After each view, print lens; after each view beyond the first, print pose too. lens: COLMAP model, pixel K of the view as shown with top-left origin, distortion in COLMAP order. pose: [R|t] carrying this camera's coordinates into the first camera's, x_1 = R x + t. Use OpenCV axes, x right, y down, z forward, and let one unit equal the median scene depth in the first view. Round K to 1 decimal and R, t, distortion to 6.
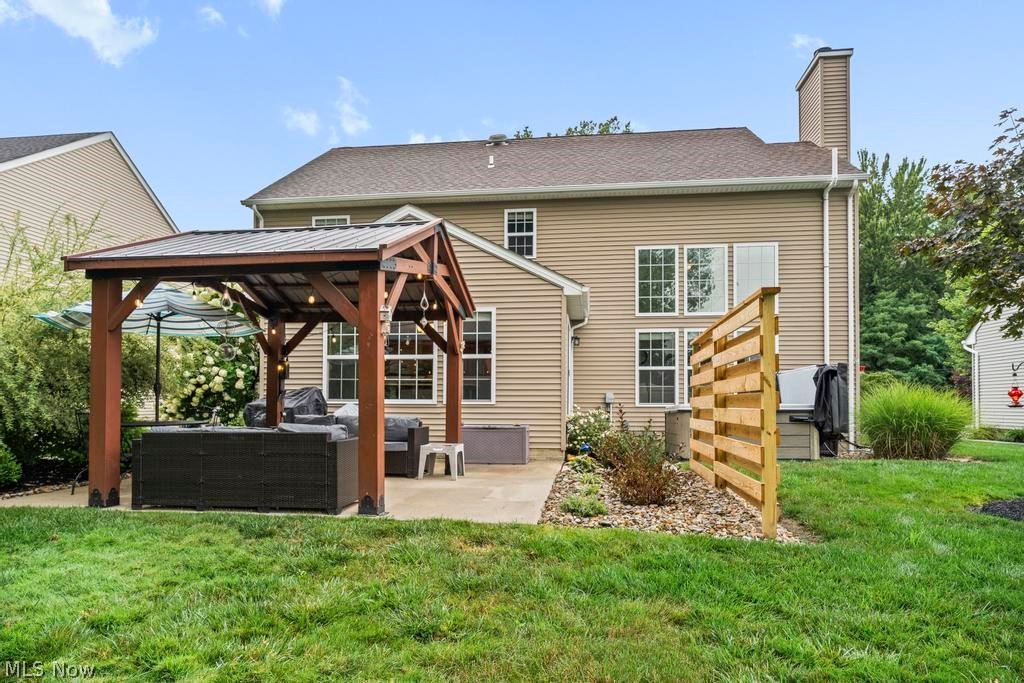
lens RADIAL K [[619.3, 0, 518.8], [0, 619.3, 383.5], [0, 0, 1]] dist [0.010326, 0.001217]
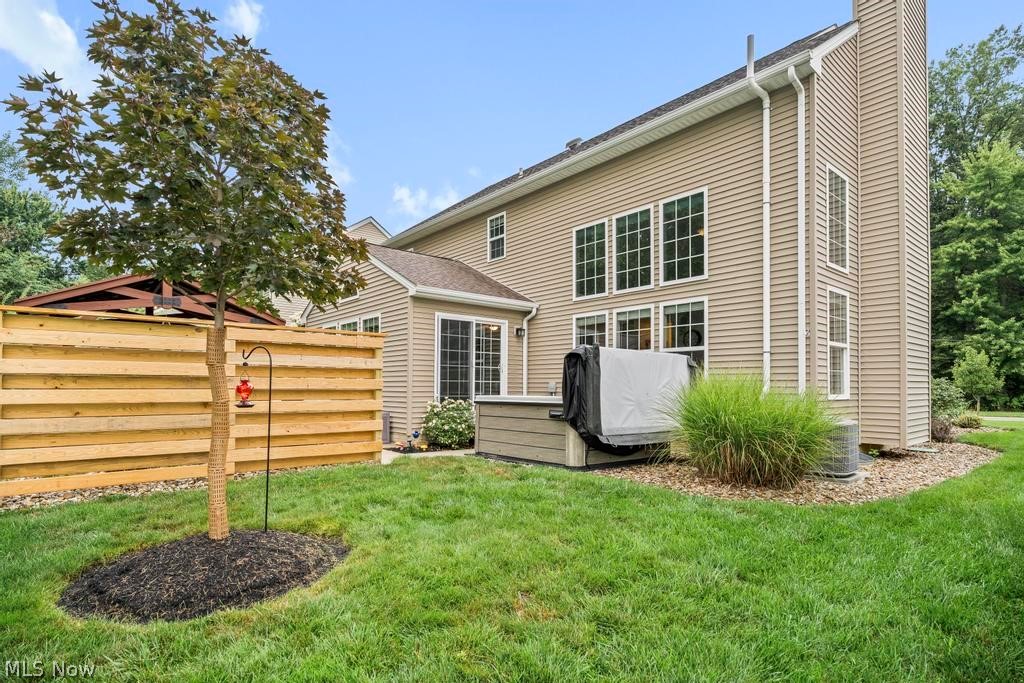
lens RADIAL K [[519.5, 0, 504.7], [0, 519.5, 384.1], [0, 0, 1]] dist [-0.005688, 0.000821]
pose [[0.722563, -0.003005, -0.691298, 0.662191], [0.020265, 0.999653, 0.016836, 0.002685], [0.691008, -0.026174, 0.722373, 0.347580]]
